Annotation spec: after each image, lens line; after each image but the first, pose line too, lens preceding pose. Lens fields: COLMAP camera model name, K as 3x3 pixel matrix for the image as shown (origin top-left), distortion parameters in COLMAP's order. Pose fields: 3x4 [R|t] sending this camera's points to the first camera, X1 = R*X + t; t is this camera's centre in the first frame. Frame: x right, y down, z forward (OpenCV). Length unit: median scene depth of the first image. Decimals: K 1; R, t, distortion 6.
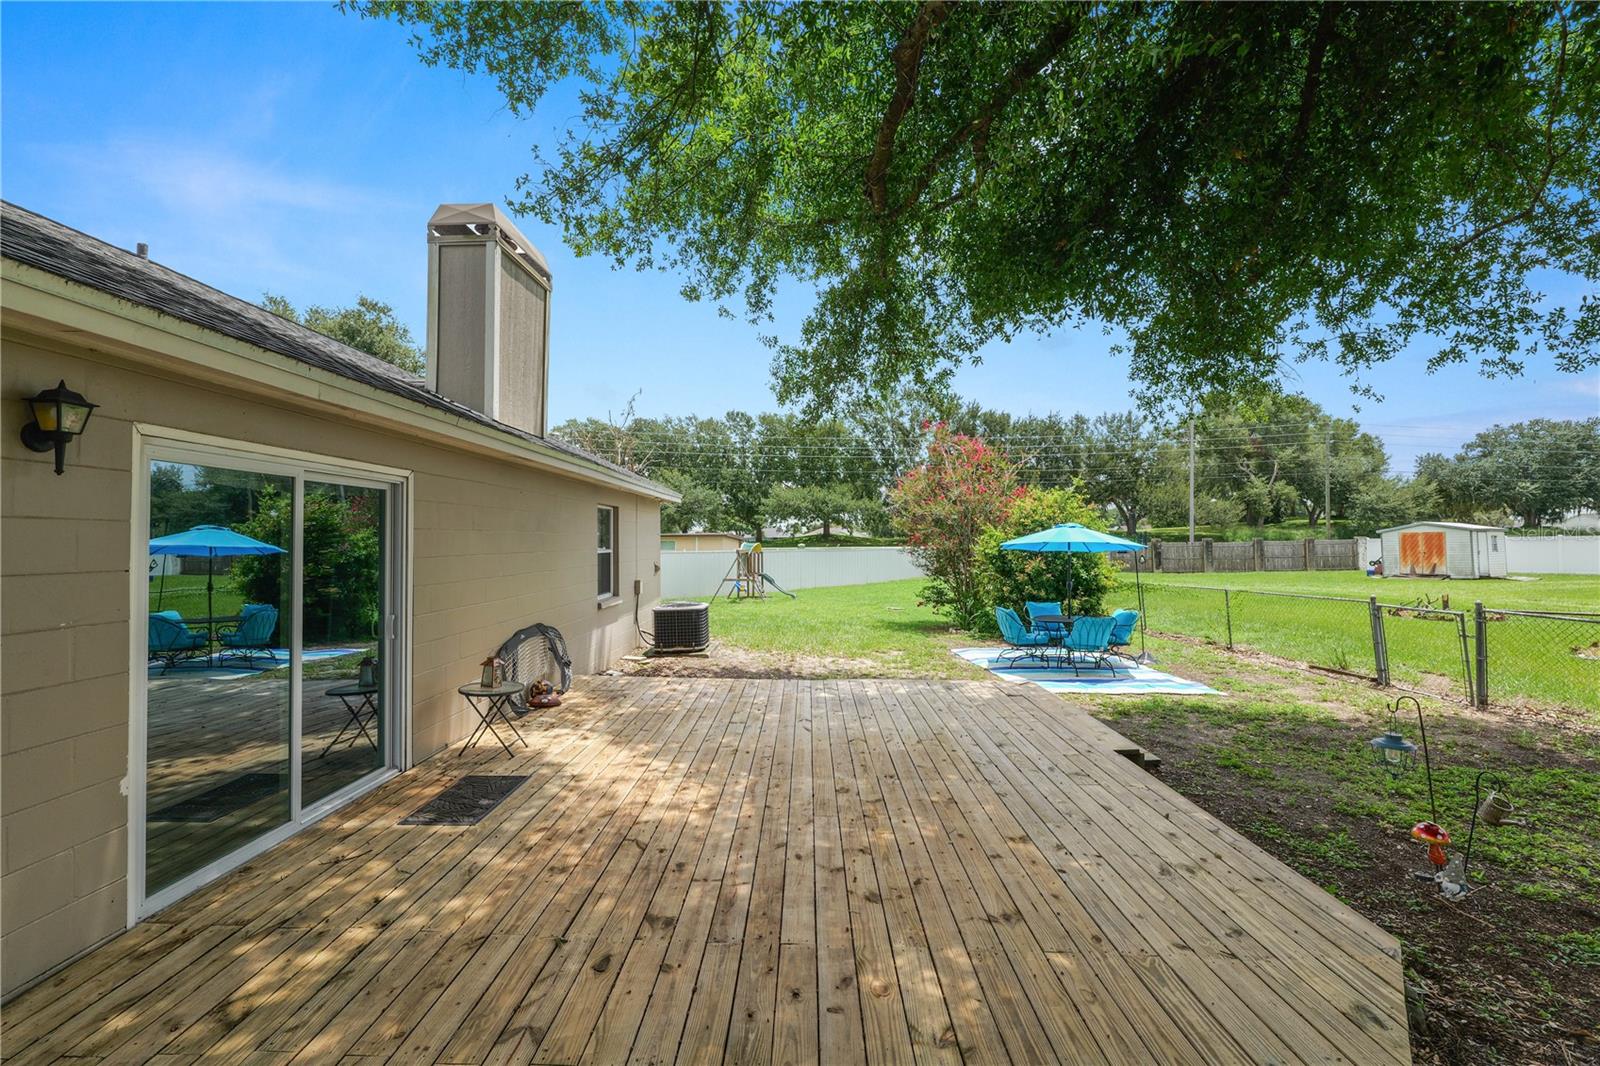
lens RADIAL K [[651.8, 0, 799.9], [0, 651.8, 523.1], [0, 0, 1]] dist [-0.013038, 0.001116]
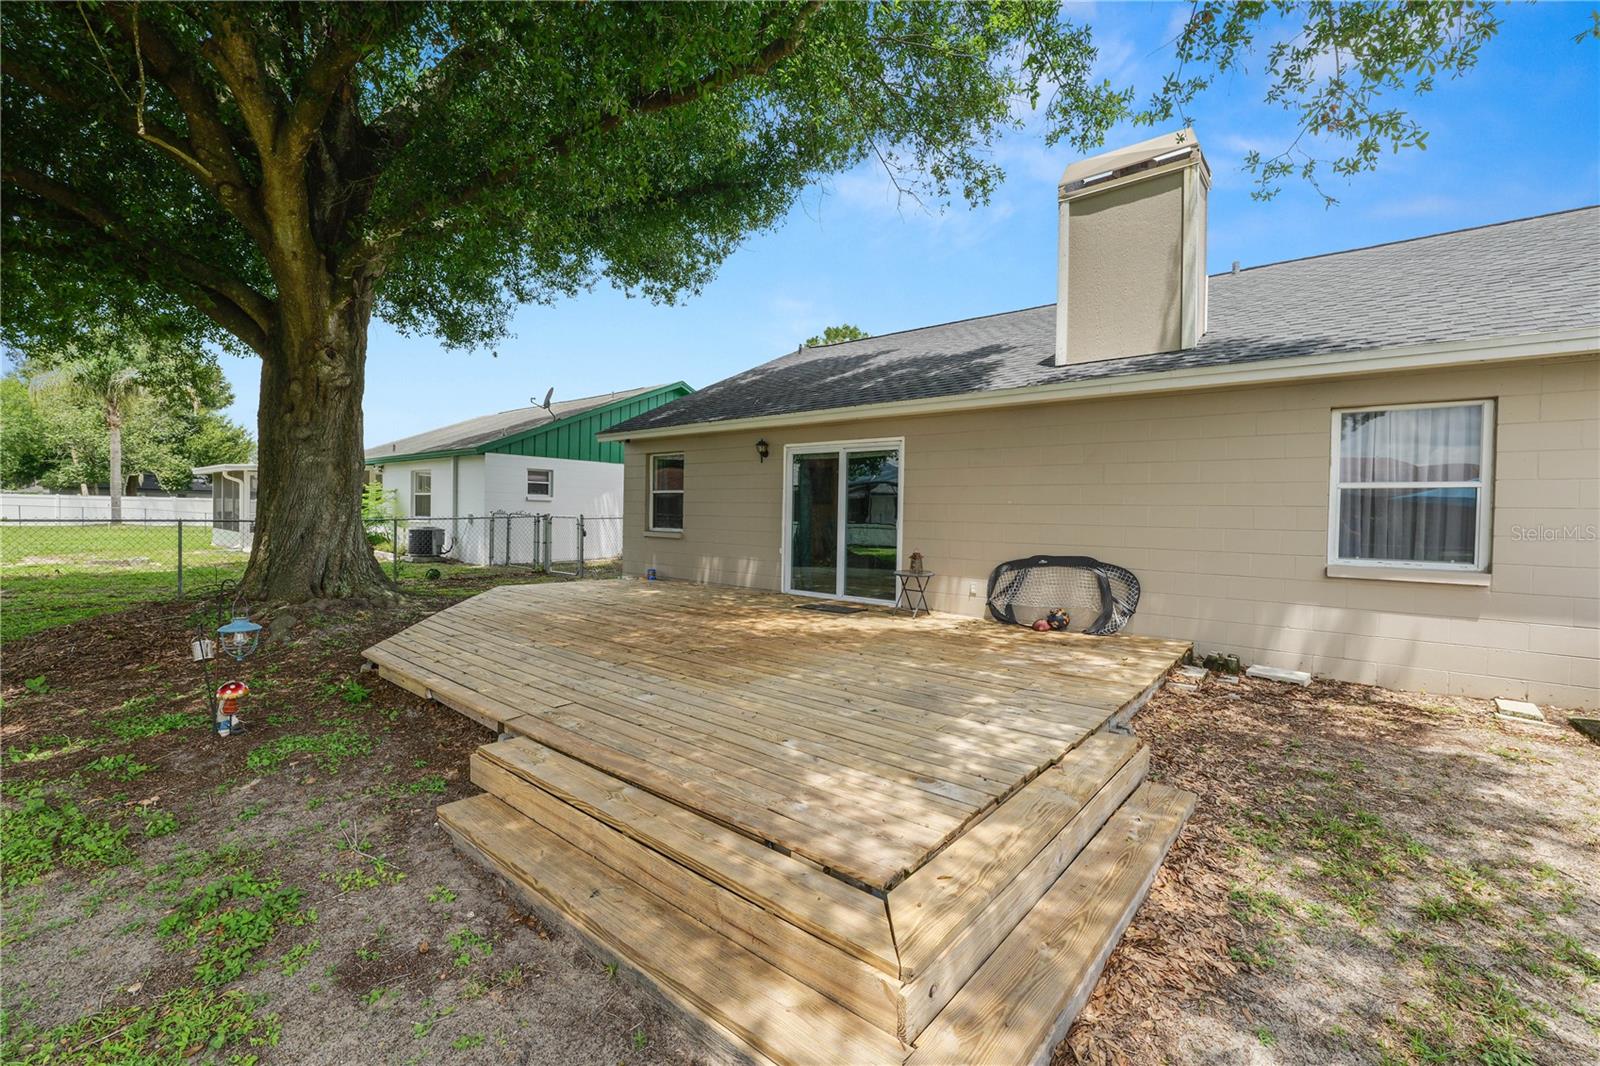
lens RADIAL K [[651.8, 0, 796.3], [0, 651.8, 528.3], [0, 0, 1]] dist [-0.013038, 0.001116]
pose [[-0.624385, 0.013141, -0.781006, 0.766541], [0.005552, 0.999908, 0.012386, 0.115693], [0.781097, 0.003397, -0.624400, 1.527448]]
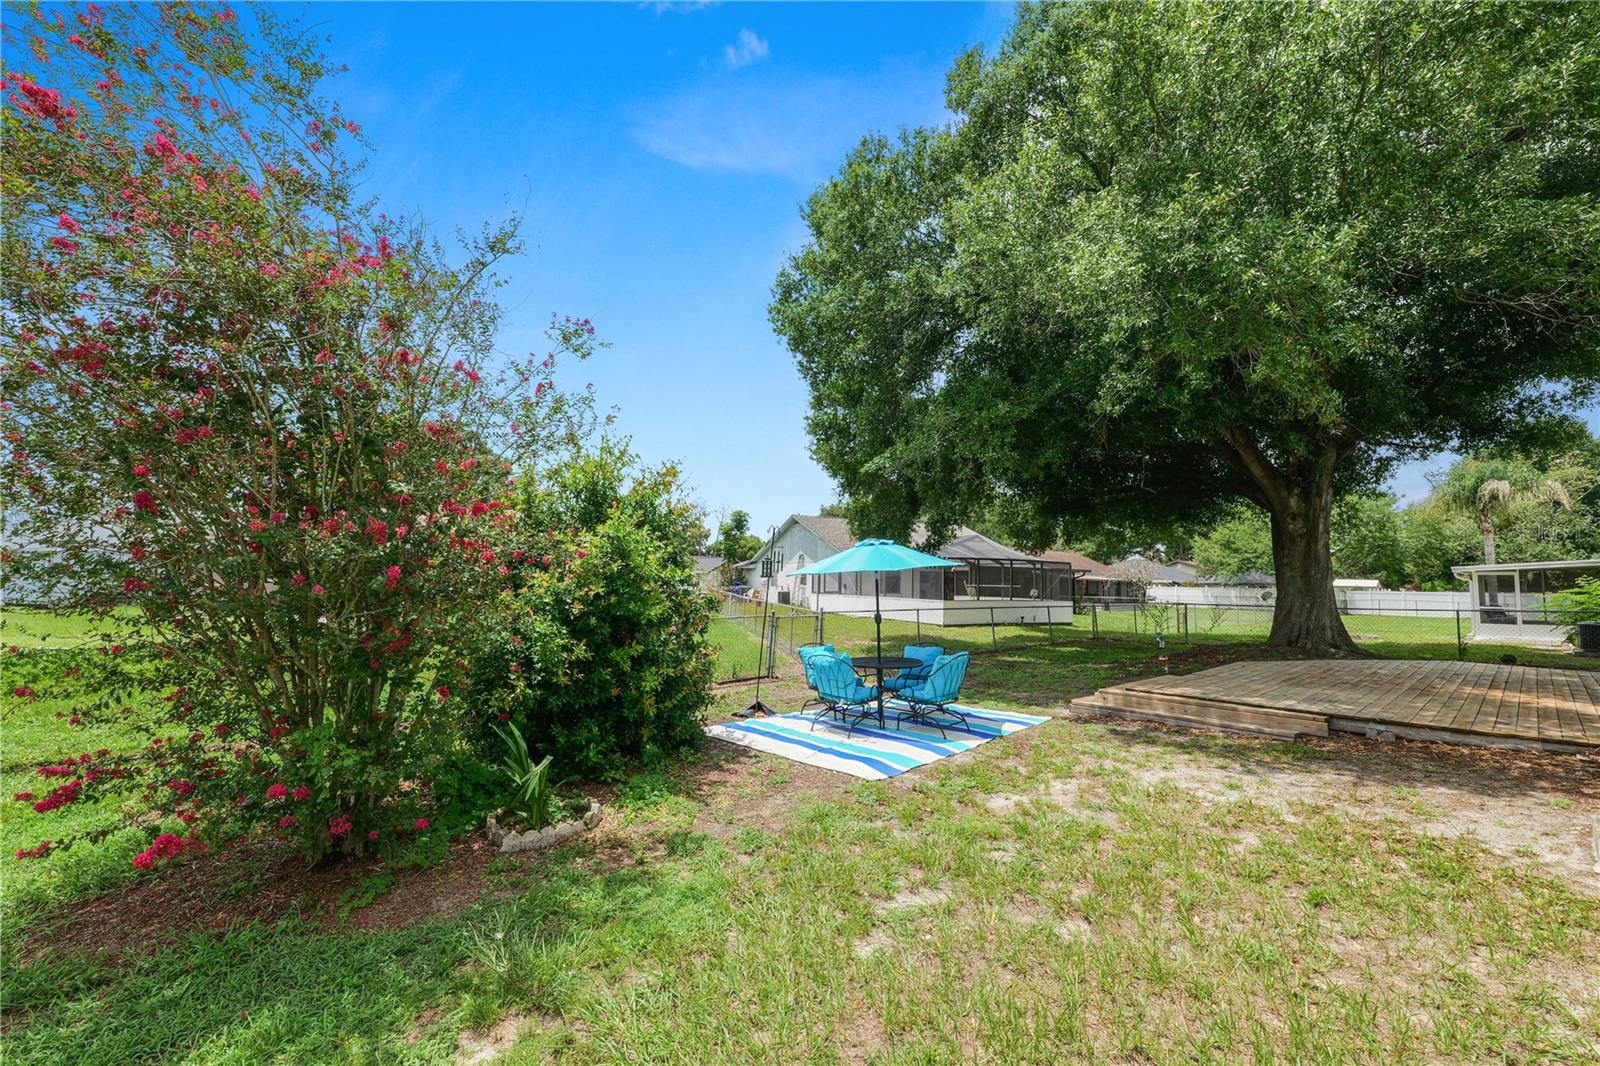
lens RADIAL K [[651.8, 0, 792.9], [0, 651.8, 531.3], [0, 0, 1]] dist [-0.013038, 0.001116]
pose [[-0.667734, 0.057571, 0.742170, -0.193851], [-0.030267, 0.994081, -0.104344, 0.141052], [-0.743784, -0.092137, -0.662039, 2.986343]]
